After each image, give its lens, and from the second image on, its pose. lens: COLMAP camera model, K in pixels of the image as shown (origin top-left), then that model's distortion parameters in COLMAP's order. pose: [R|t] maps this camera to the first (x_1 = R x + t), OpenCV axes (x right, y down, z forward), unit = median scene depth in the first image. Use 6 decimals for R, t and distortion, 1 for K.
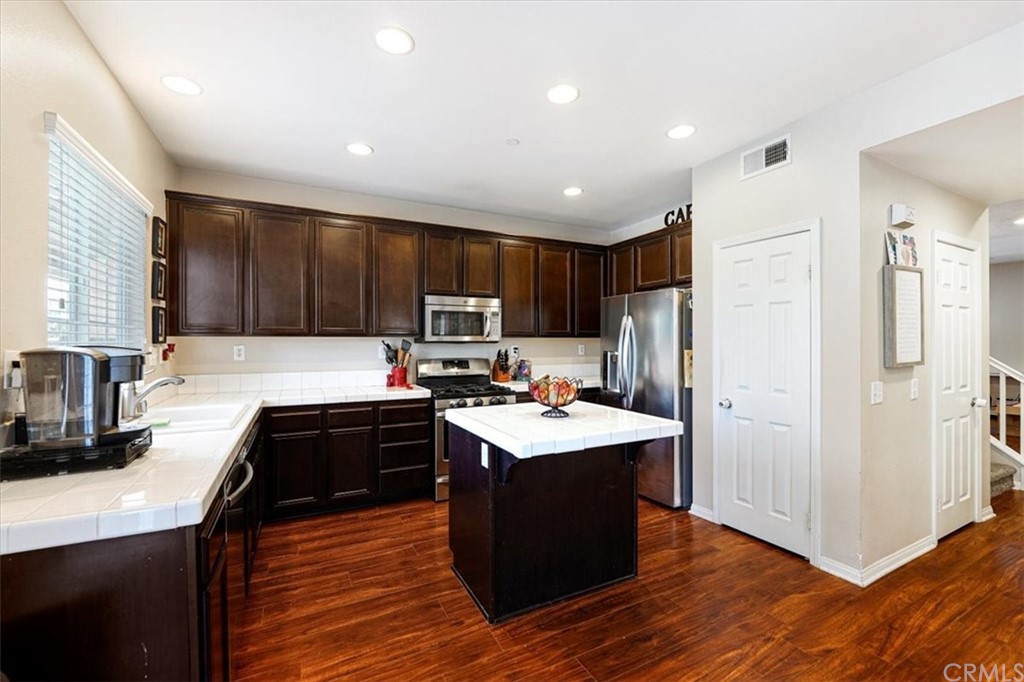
lens RADIAL K [[400.5, 0, 515.9], [0, 400.5, 358.1], [0, 0, 1]] dist [-0.028033, 0.000017]
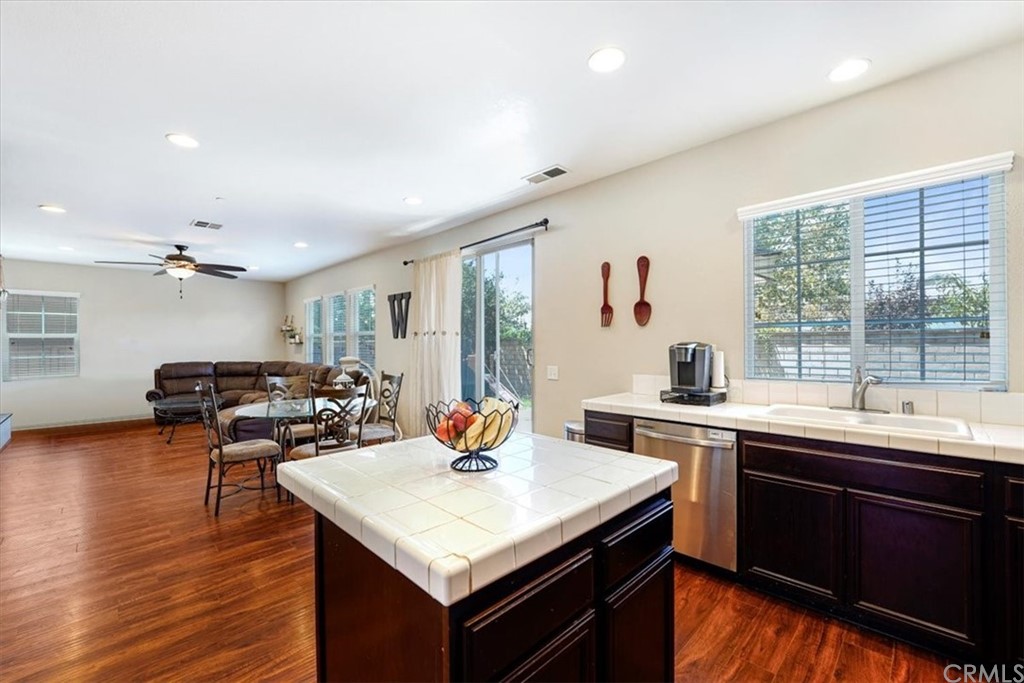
lens RADIAL K [[425.3, 0, 512.0], [0, 425.3, 341.5], [0, 0, 1]] dist [-0.000832, -0.000218]
pose [[-0.952641, 0.006427, -0.304030, 0.181597], [-0.003858, 0.999441, 0.033215, -0.044956], [0.304074, 0.032814, -0.952083, 1.223667]]
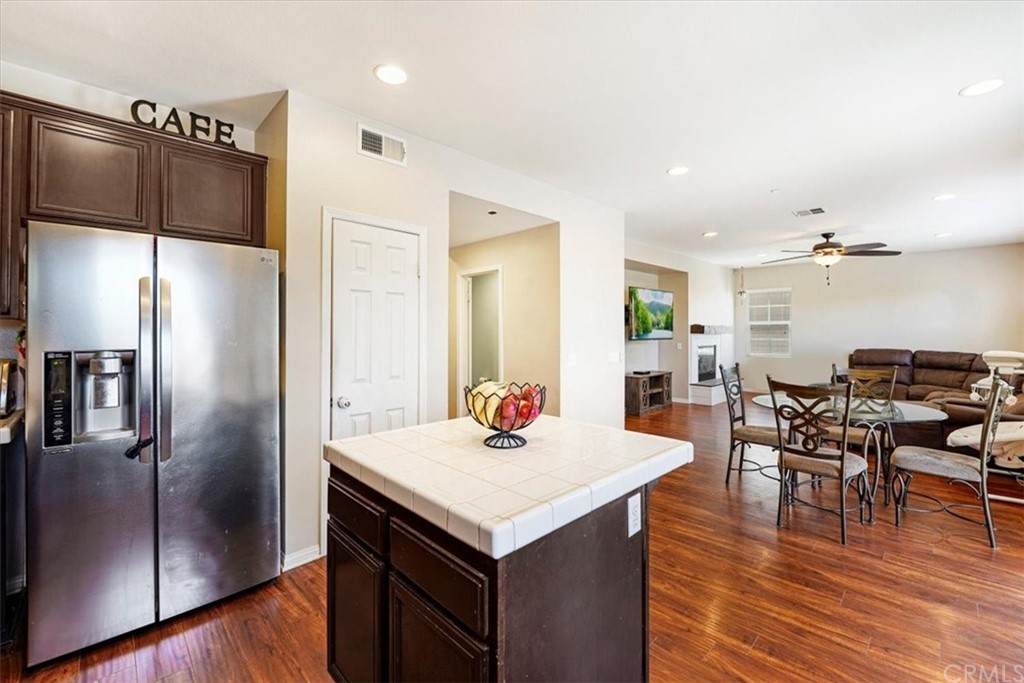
lens RADIAL K [[429.6, 0, 512.2], [0, 429.6, 330.3], [0, 0, 1]] dist [-0.022740, 0.000023]
pose [[-0.287290, 0.002982, 0.957839, -0.440367], [0.037657, 0.999257, 0.008183, -0.032512], [-0.957103, 0.038420, -0.287189, 0.891358]]
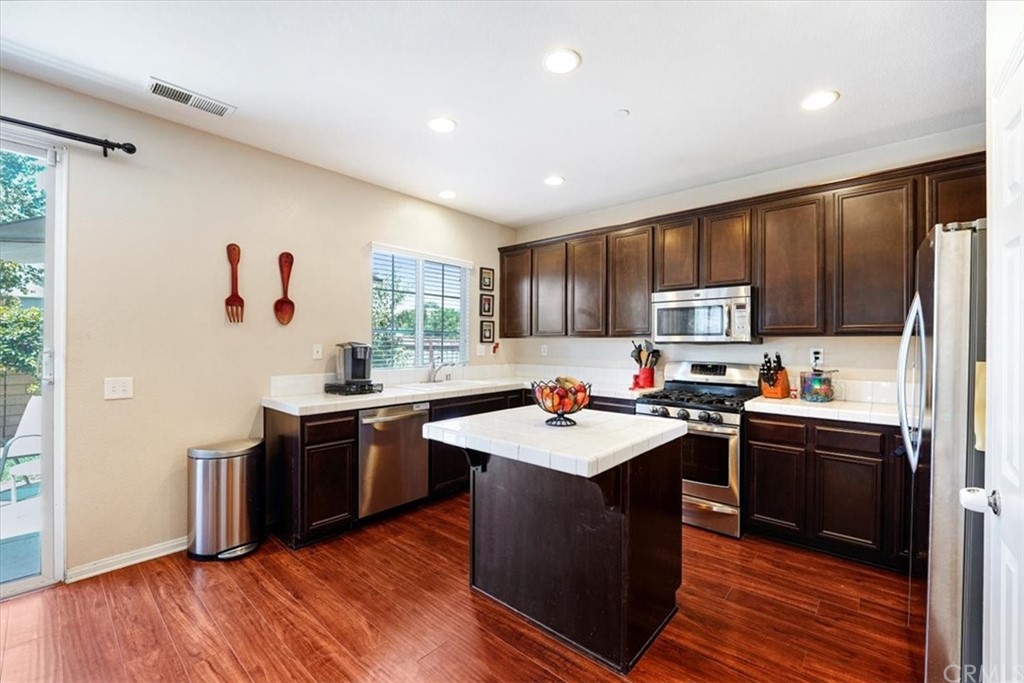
lens RADIAL K [[425.3, 0, 512.0], [0, 425.3, 341.5], [0, 0, 1]] dist [-0.000832, -0.000218]
pose [[0.365391, -0.000840, -0.930854, 0.725046], [-0.043599, 0.998887, -0.018016, -0.012984], [0.929833, 0.047167, 0.364947, 0.401743]]
